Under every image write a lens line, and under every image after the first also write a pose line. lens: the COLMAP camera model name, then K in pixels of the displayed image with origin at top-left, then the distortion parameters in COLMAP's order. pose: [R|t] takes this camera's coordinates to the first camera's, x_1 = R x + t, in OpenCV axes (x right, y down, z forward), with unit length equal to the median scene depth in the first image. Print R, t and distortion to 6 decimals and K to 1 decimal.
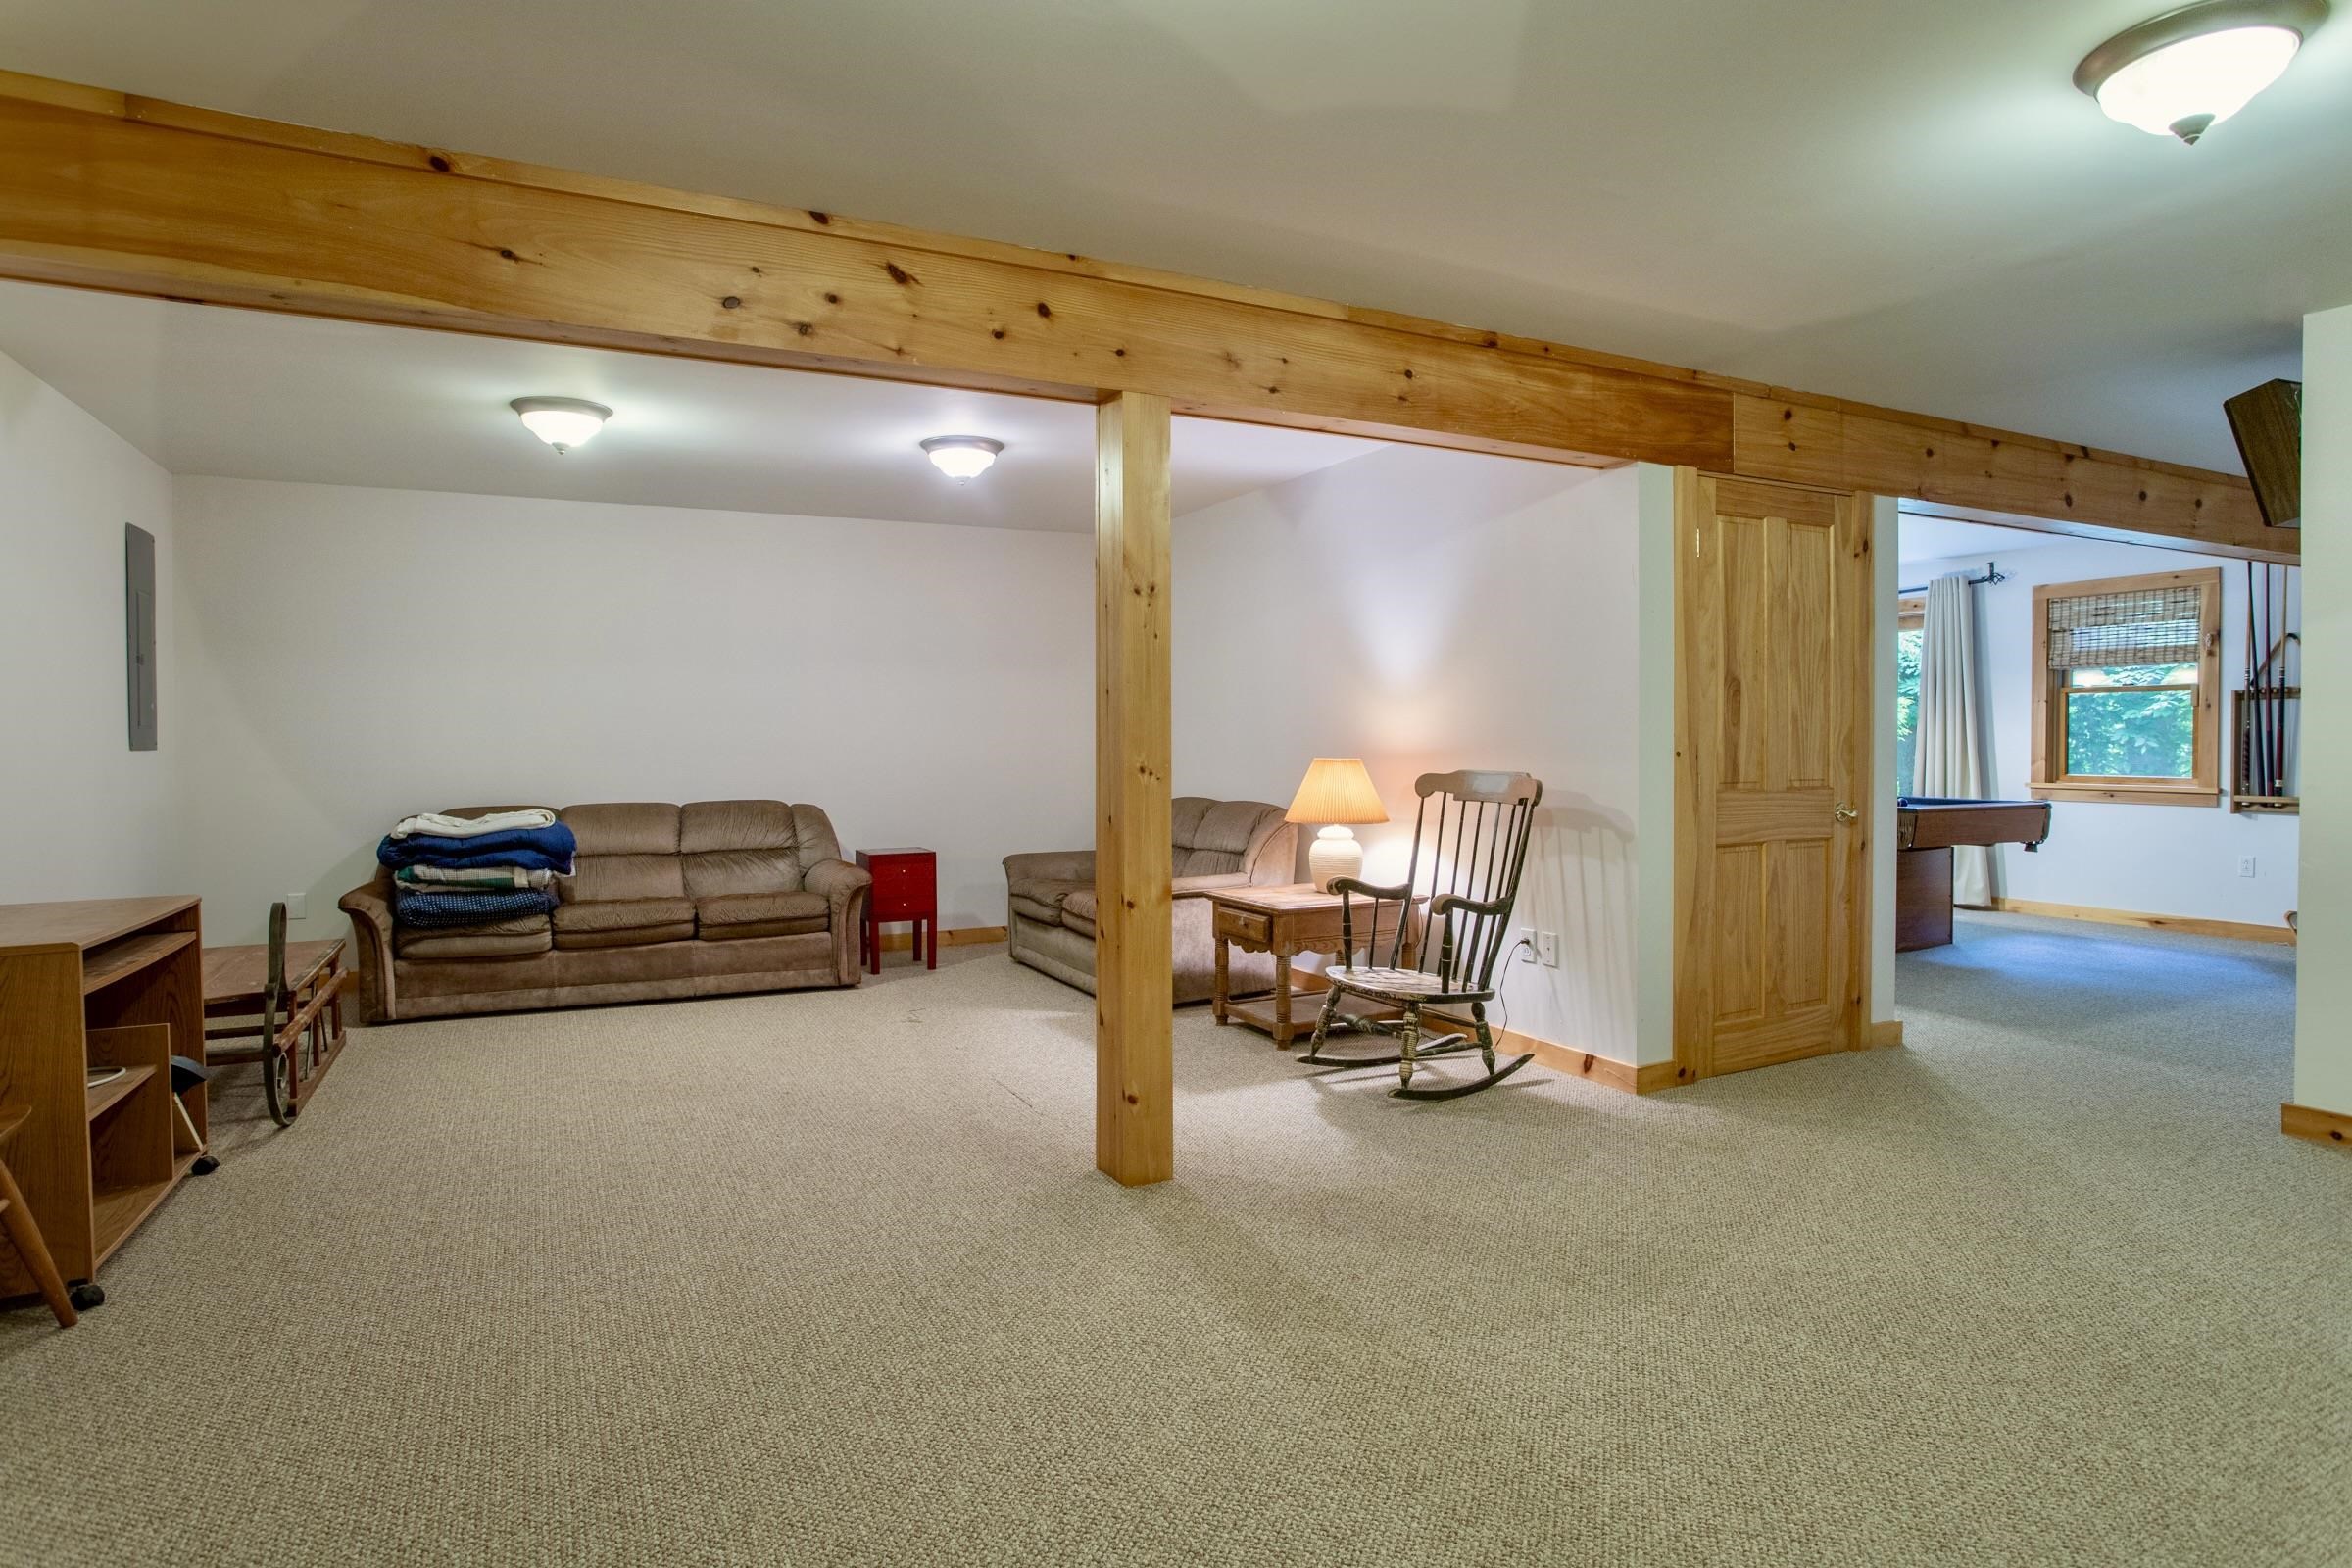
lens RADIAL K [[1298.3, 0, 1176.0], [0, 1298.3, 784.0], [0, 0, 1]] dist [-0.034628, 0.000252]
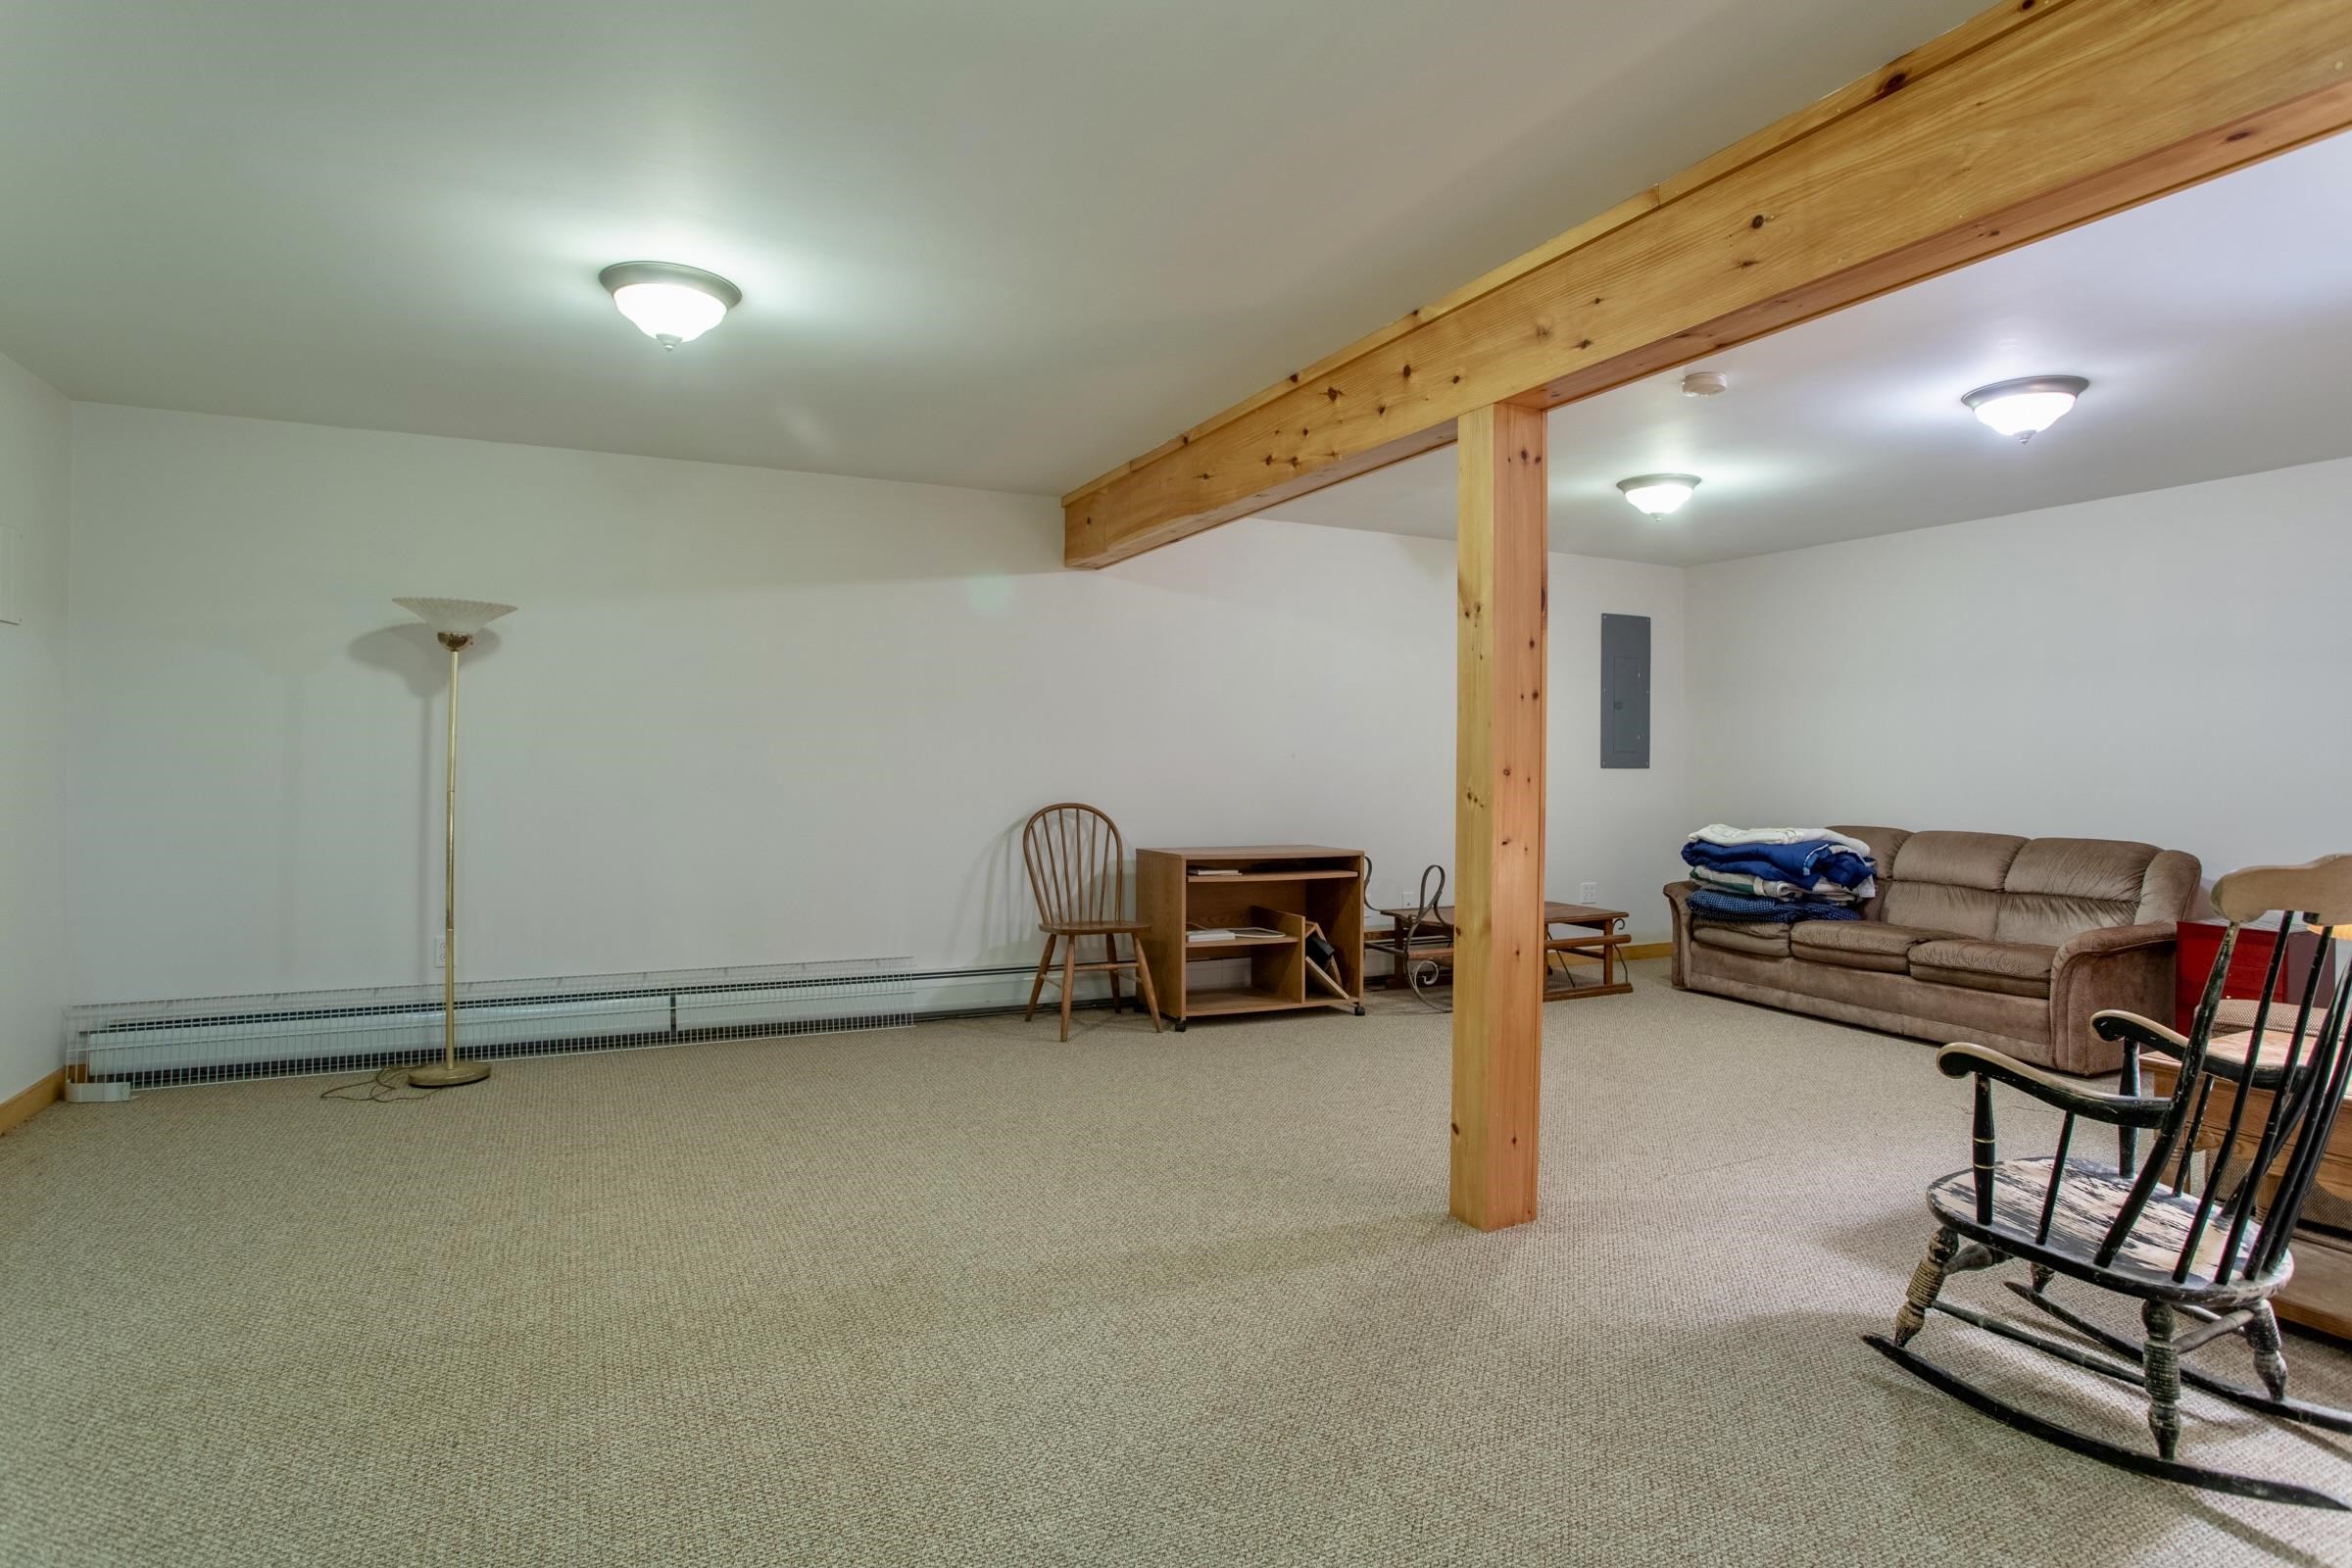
lens RADIAL K [[1239.5, 0, 1176.0], [0, 1239.5, 784.0], [0, 0, 1]] dist [-0.022684, 0.000242]
pose [[-0.025511, 0.023333, -0.999402, 0.633170], [-0.043103, 0.998772, 0.024419, -0.022701], [0.998745, 0.043700, -0.024474, 0.558563]]
